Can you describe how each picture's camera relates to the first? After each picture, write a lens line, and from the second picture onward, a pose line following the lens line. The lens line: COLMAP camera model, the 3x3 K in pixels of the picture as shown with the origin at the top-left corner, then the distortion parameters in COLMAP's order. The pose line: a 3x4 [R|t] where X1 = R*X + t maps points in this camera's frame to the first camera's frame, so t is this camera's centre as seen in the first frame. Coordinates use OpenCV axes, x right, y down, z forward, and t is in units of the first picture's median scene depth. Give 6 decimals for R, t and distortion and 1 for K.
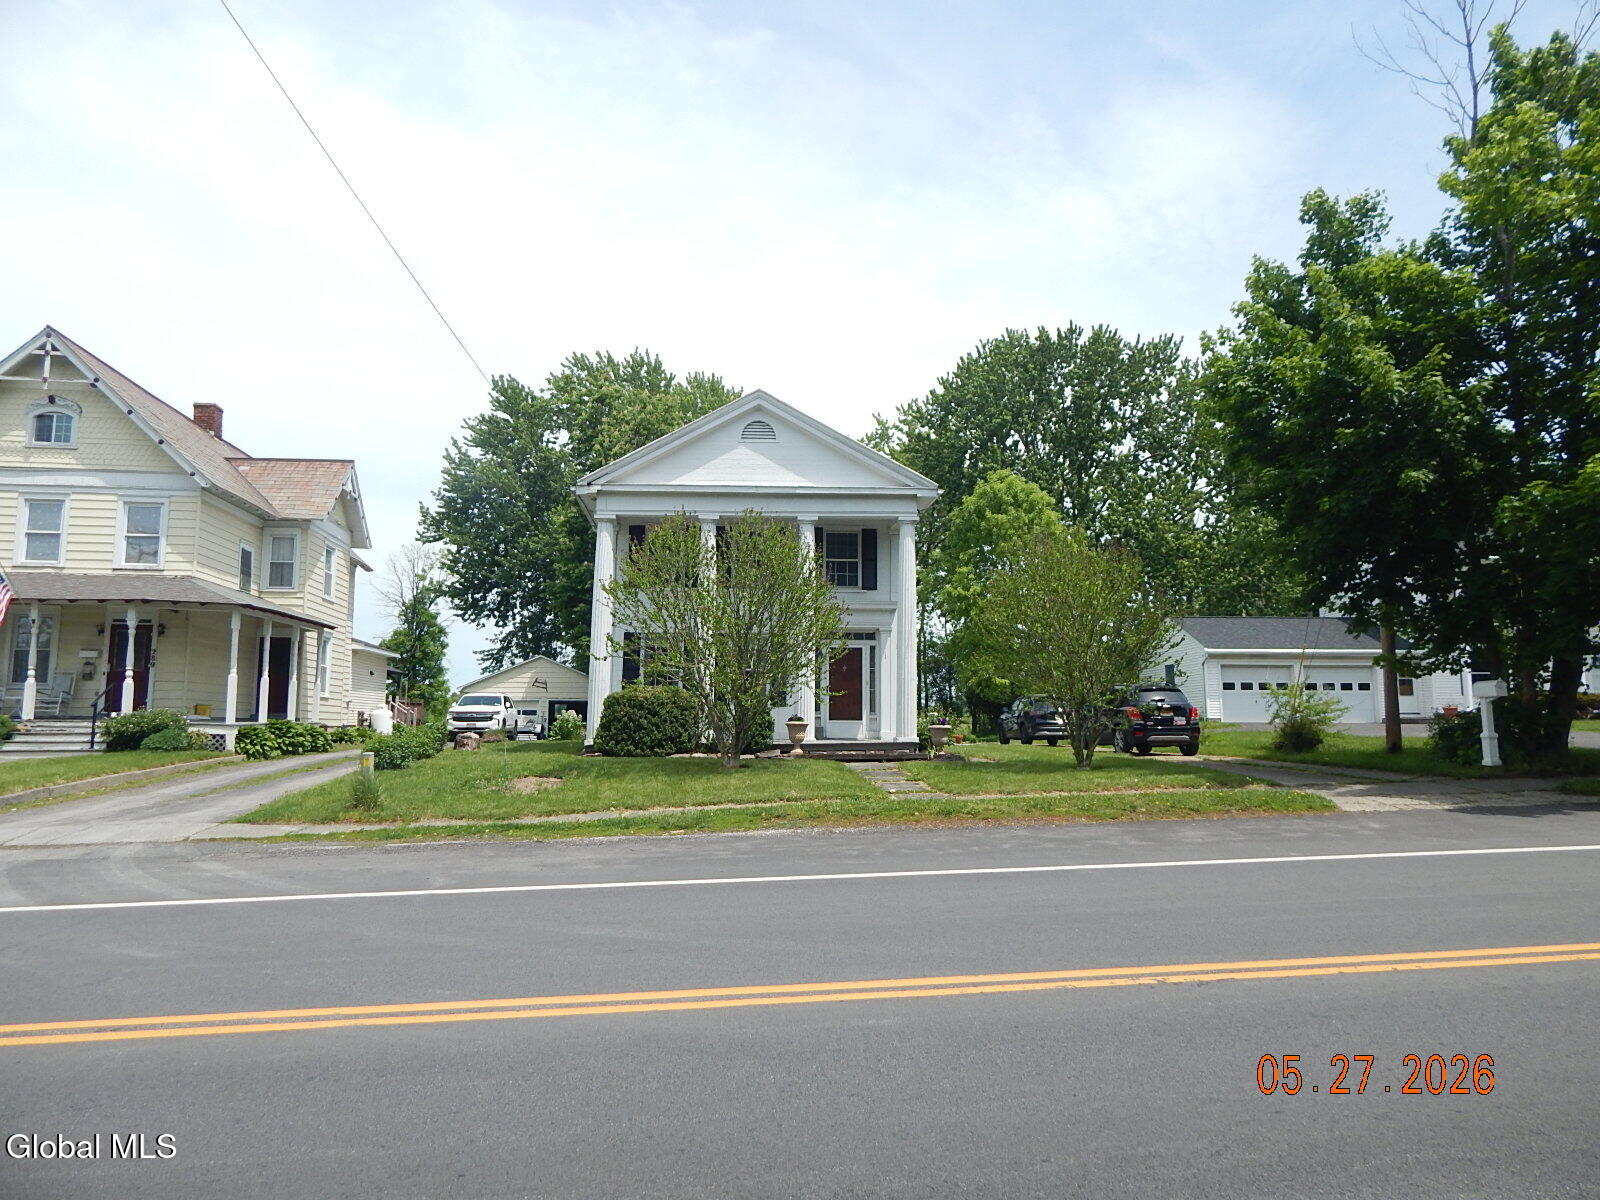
lens RADIAL K [[1050.6, 0, 800.0], [0, 1050.6, 600.0], [0, 0, 1]] dist [0.003245, -0.006819]
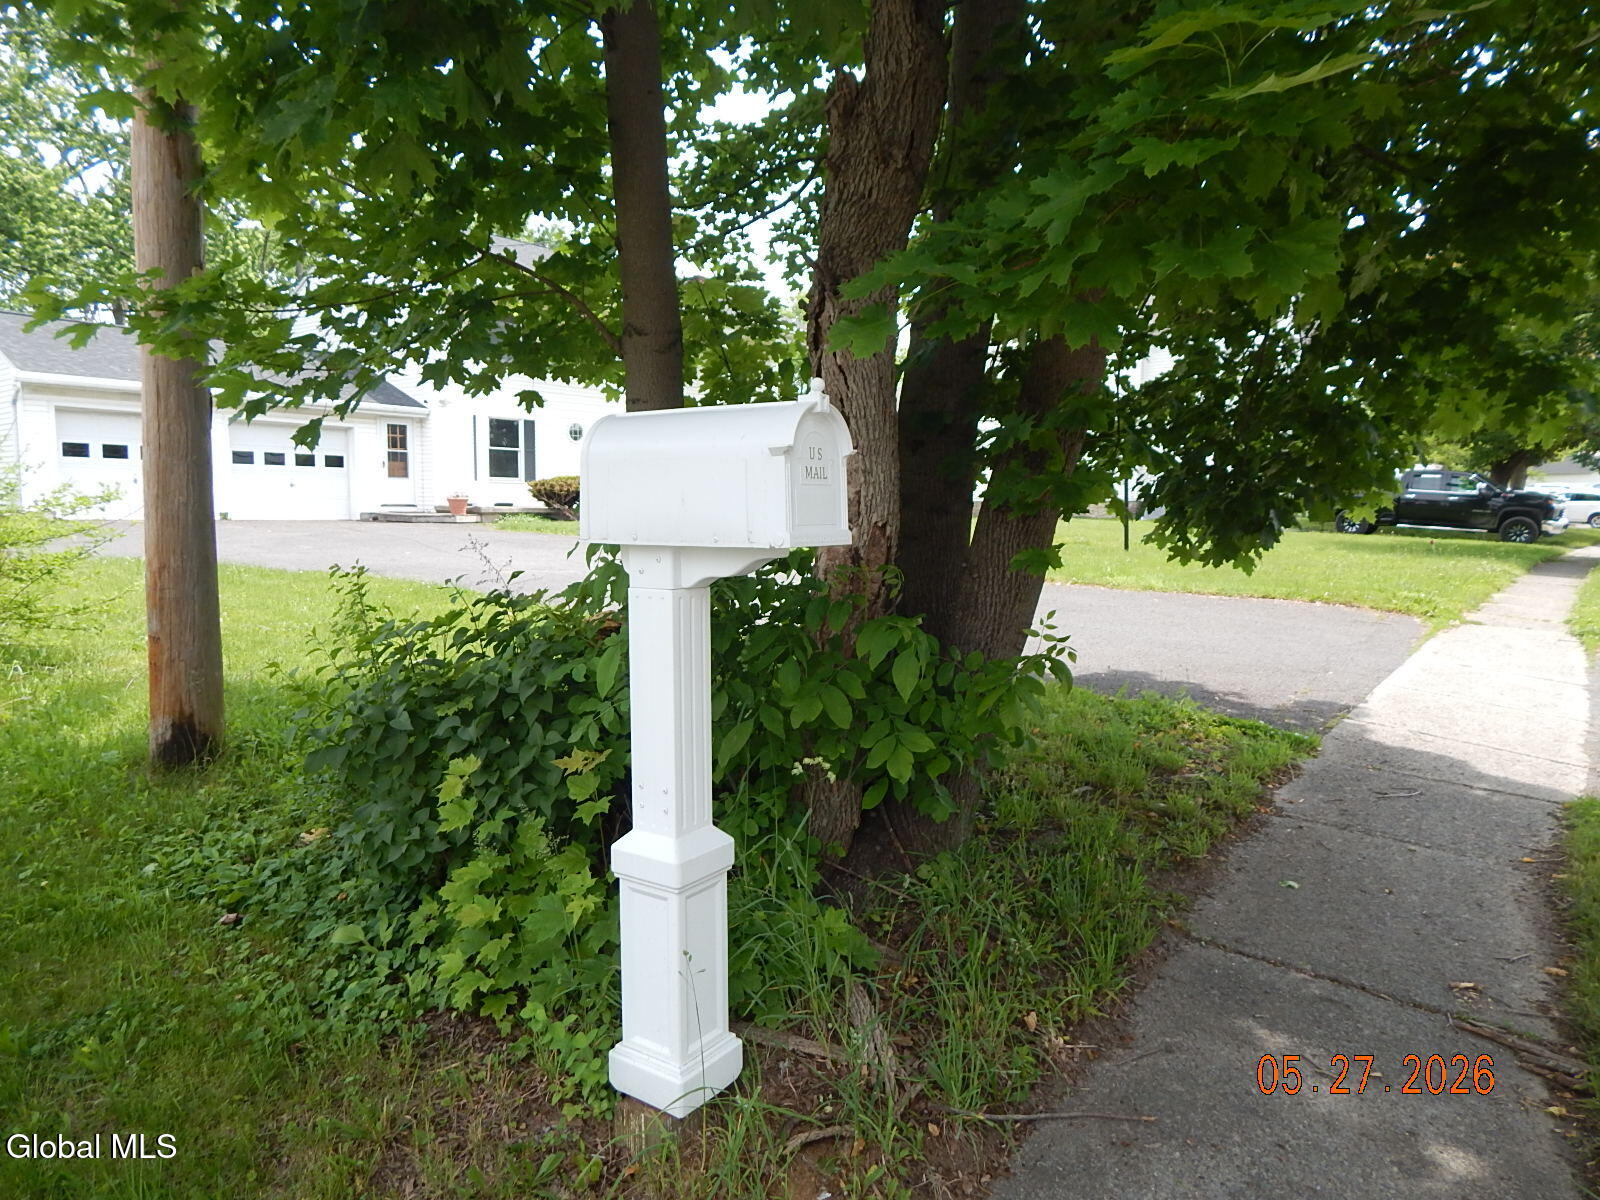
lens RADIAL K [[1050.6, 0, 800.0], [0, 1050.6, 600.0], [0, 0, 1]] dist [0.003245, -0.006819]
pose [[0.651911, -0.059963, 0.755921, 0.321106], [-0.101424, 0.981016, 0.165288, 0.043182], [-0.751482, -0.184422, 0.633454, 0.512740]]
